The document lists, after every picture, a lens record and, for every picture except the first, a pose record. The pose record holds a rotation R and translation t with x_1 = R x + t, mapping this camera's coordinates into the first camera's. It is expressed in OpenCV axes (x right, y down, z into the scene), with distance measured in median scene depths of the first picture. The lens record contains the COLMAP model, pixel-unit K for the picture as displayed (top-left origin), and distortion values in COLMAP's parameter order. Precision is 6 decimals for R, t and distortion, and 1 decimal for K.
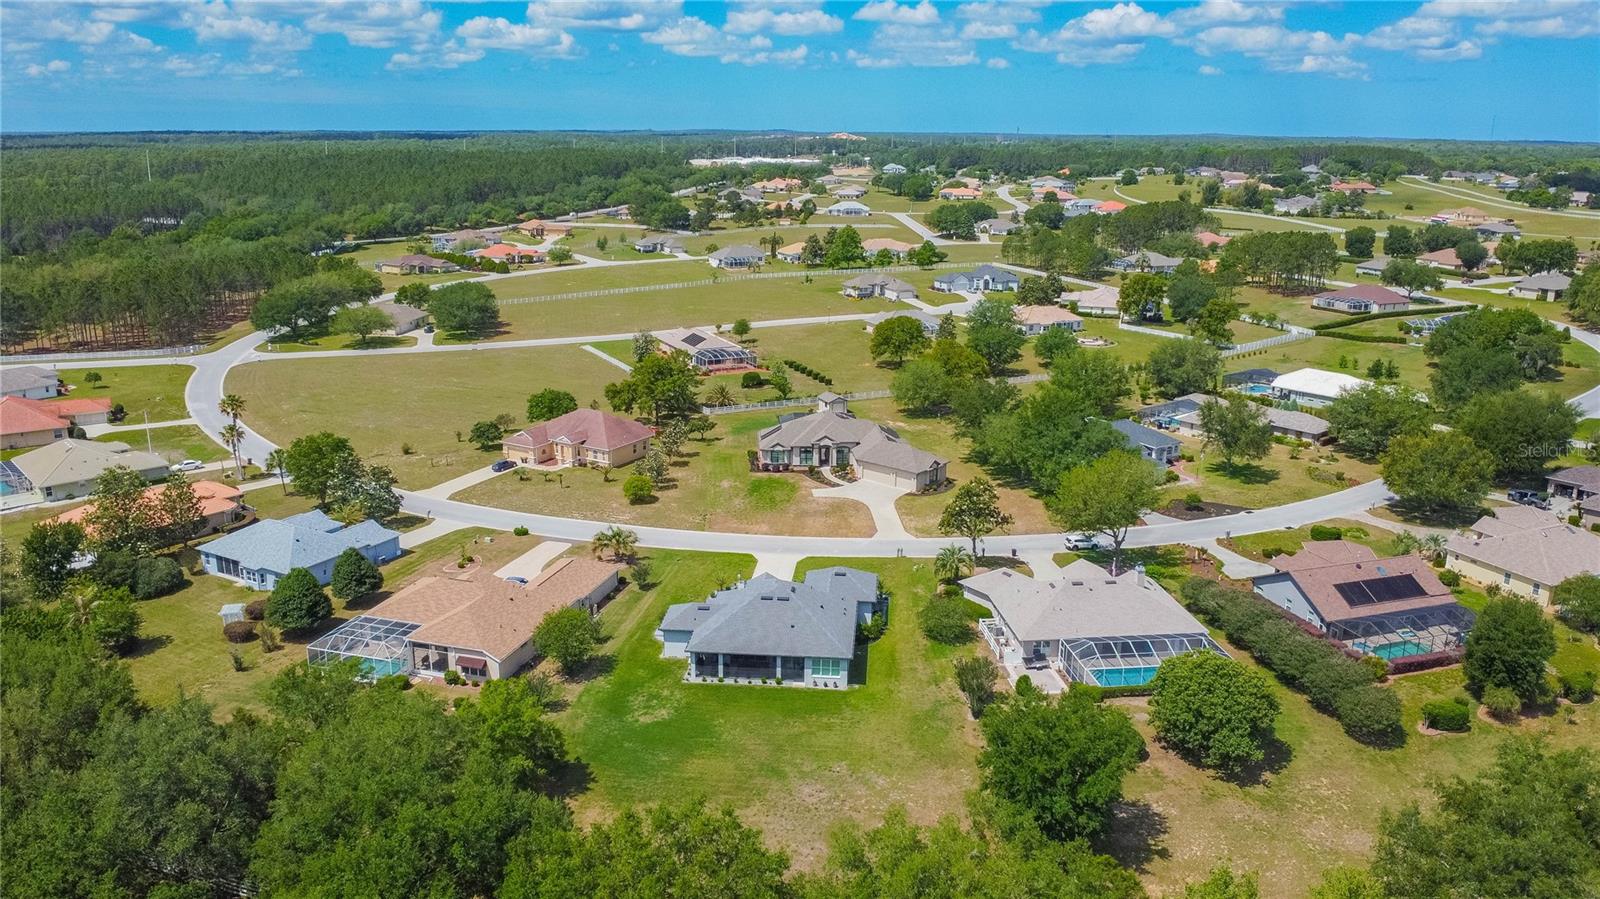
lens RADIAL K [[1166.6, 0, 800.0], [0, 1166.6, 449.5], [0, 0, 1]] dist [-0.026874, -0.006485]
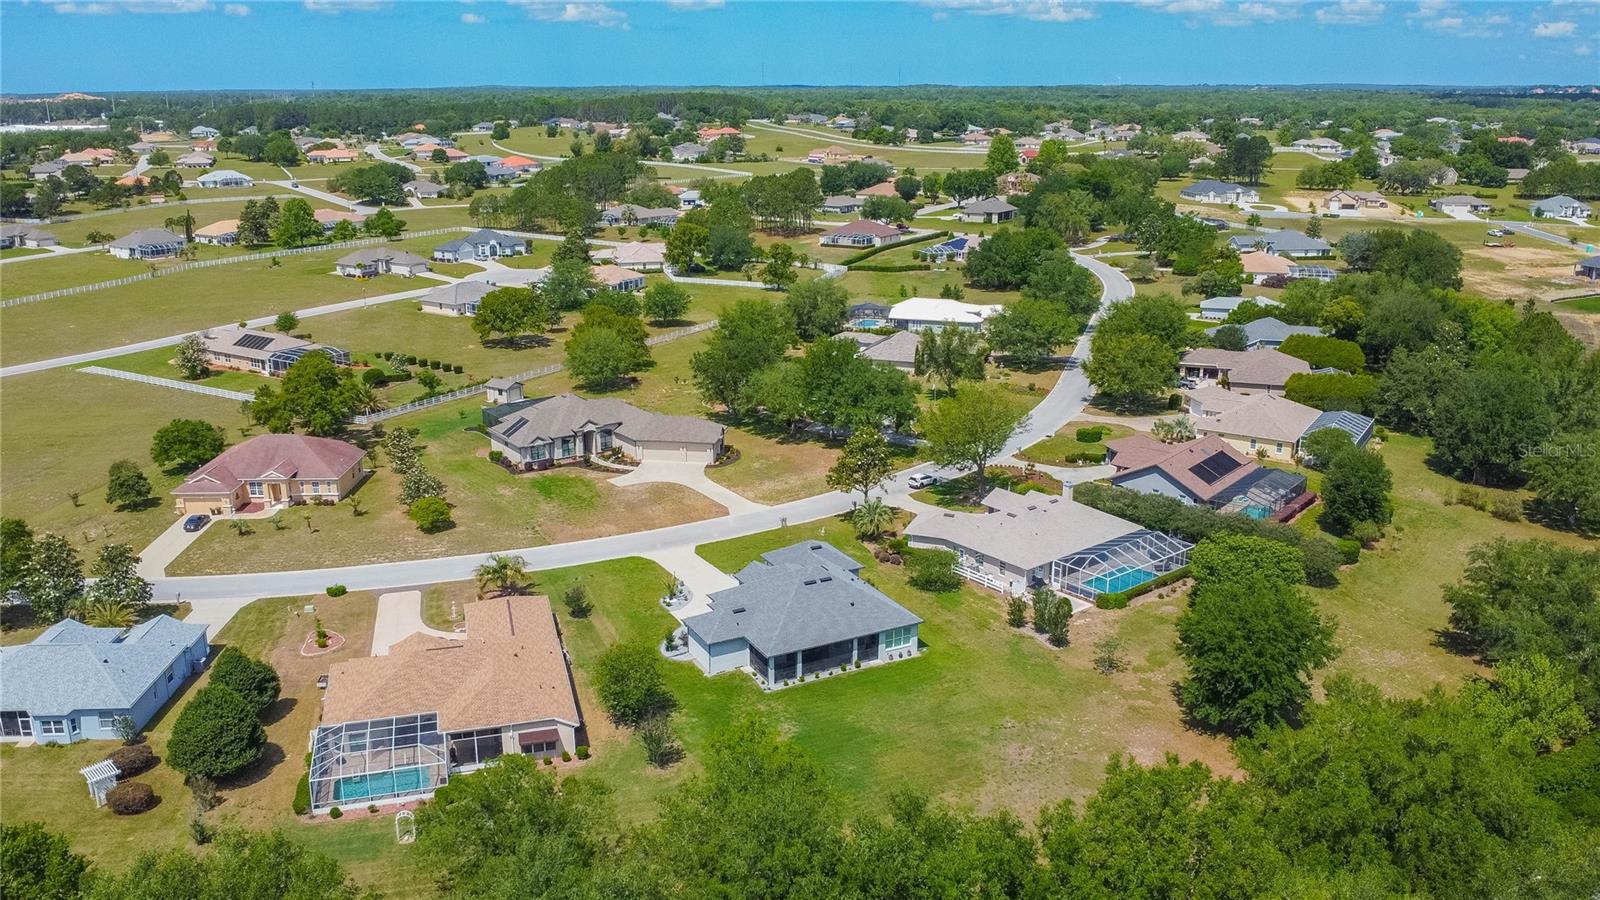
lens RADIAL K [[1244.2, 0, 800.0], [0, 1244.2, 450.0], [0, 0, 1]] dist [-0.029452, -0.010504]
pose [[0.844539, -0.160285, 0.510942, -0.289397], [0.149887, 0.986769, 0.061806, -0.020944], [-0.514089, 0.024386, 0.857390, 0.089623]]
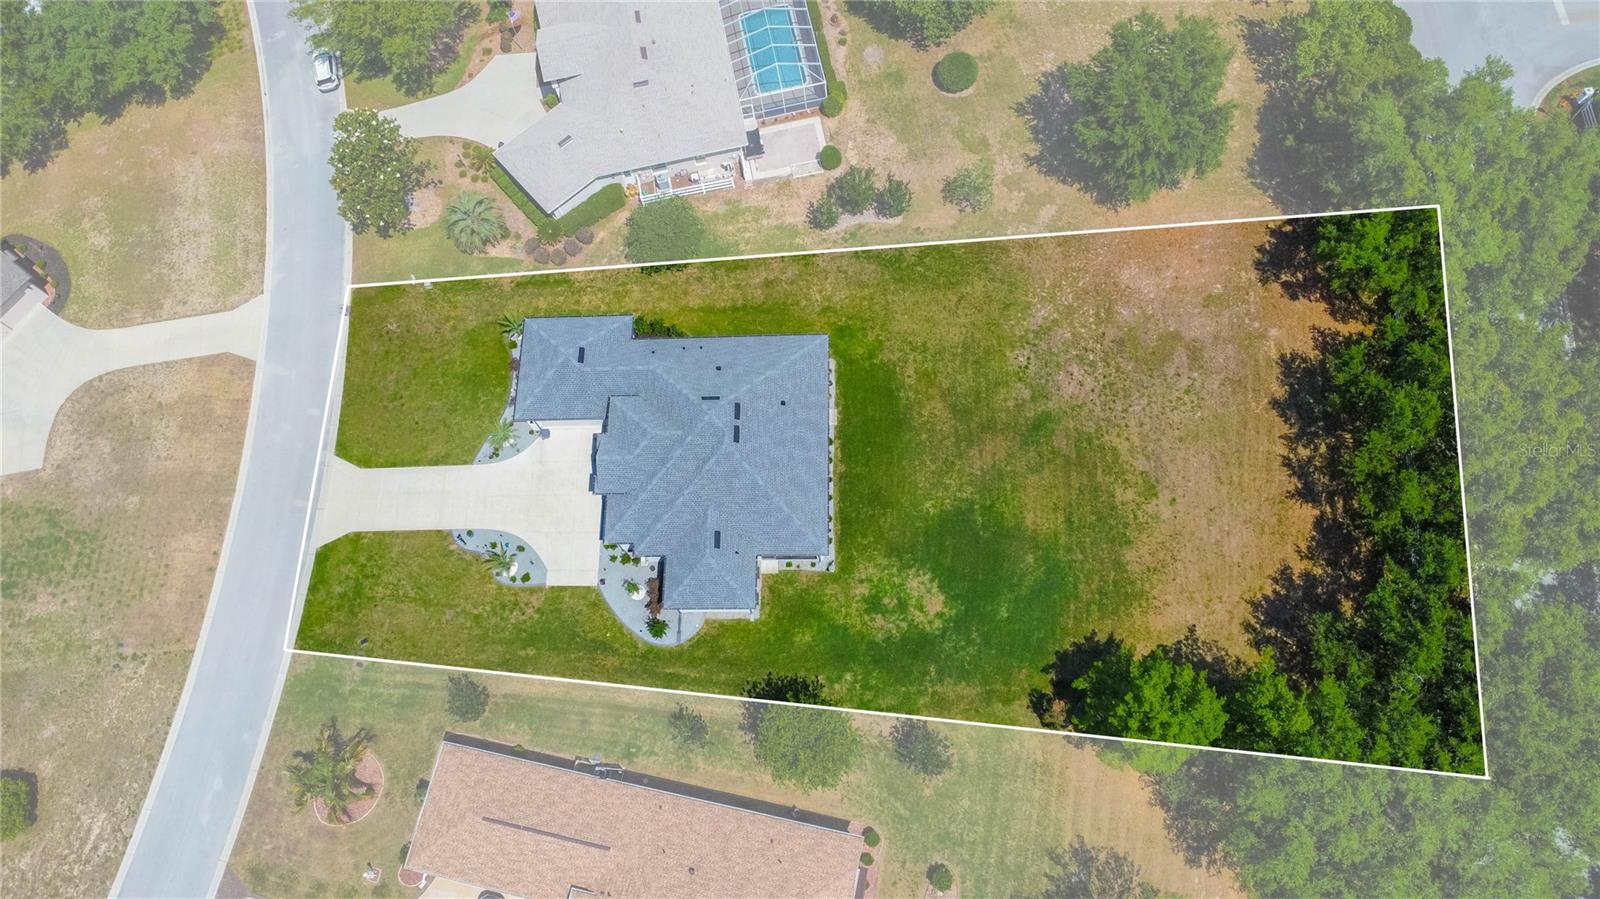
lens RADIAL K [[1166.6, 0, 800.0], [0, 1166.6, 449.5], [0, 0, 1]] dist [-0.026874, -0.006485]
pose [[-0.072615, -0.929372, 0.361931, -0.153968], [0.346002, 0.316878, 0.883103, -0.242893], [-0.935420, 0.189356, 0.298554, 0.430276]]
